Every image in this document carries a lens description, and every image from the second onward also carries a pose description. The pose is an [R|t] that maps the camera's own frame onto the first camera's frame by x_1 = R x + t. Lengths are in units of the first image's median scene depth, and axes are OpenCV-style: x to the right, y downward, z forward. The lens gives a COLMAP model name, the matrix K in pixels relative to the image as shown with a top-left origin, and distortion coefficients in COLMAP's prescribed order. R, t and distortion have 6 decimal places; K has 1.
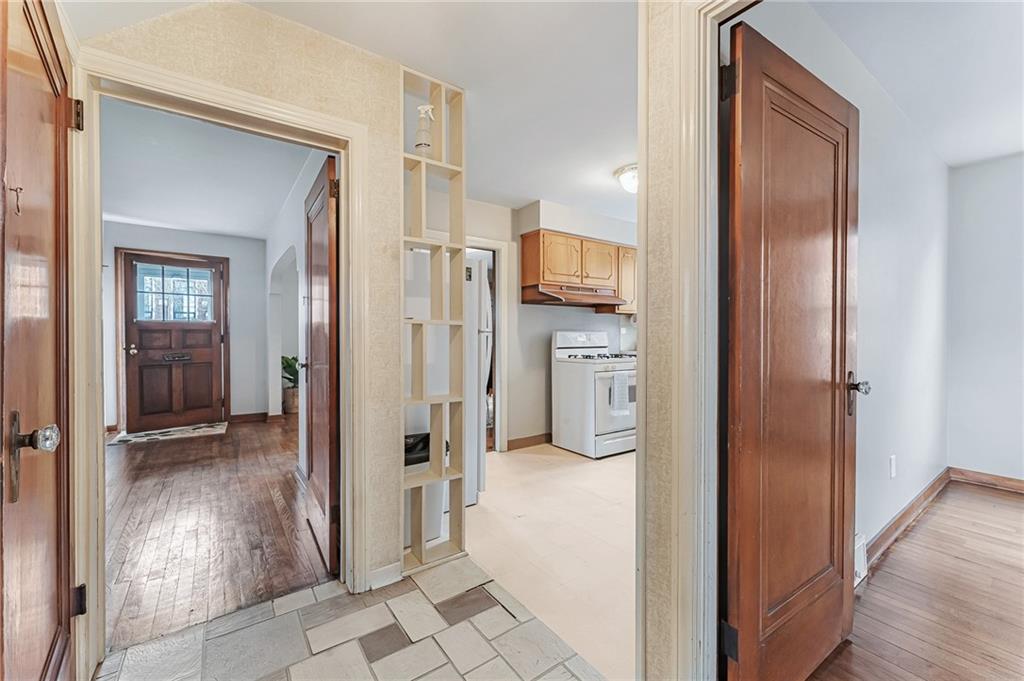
lens RADIAL K [[408.6, 0, 480.8], [0, 408.6, 336.2], [0, 0, 1]] dist [-0.000535, -0.000053]
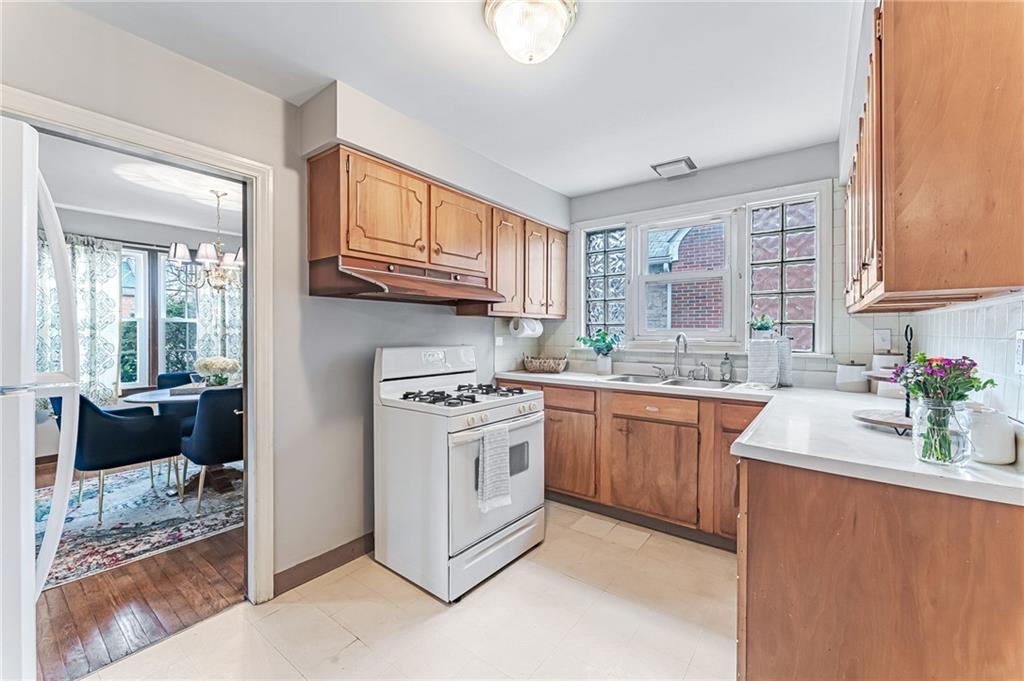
lens RADIAL K [[431.6, 0, 541.3], [0, 431.6, 334.6], [0, 0, 1]] dist [-0.001271, -0.000166]
pose [[0.905908, -0.001652, 0.423470, 0.135776], [-0.000115, 0.999991, 0.004147, -0.032702], [-0.423474, -0.003805, 0.905900, 0.401384]]
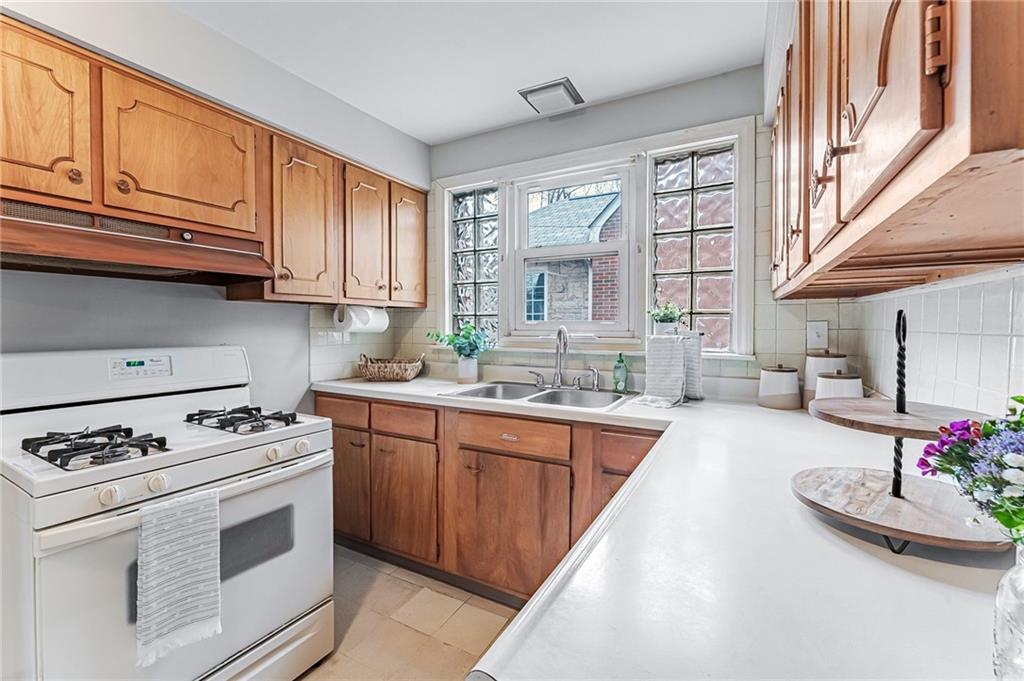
lens RADIAL K [[414.7, 0, 545.4], [0, 414.7, 331.8], [0, 0, 1]] dist [-0.001003, -0.000151]
pose [[0.843034, -0.008573, 0.537791, 0.363471], [0.000906, 0.999894, 0.014519, -0.033093], [-0.537859, -0.011753, 0.842953, 0.539971]]
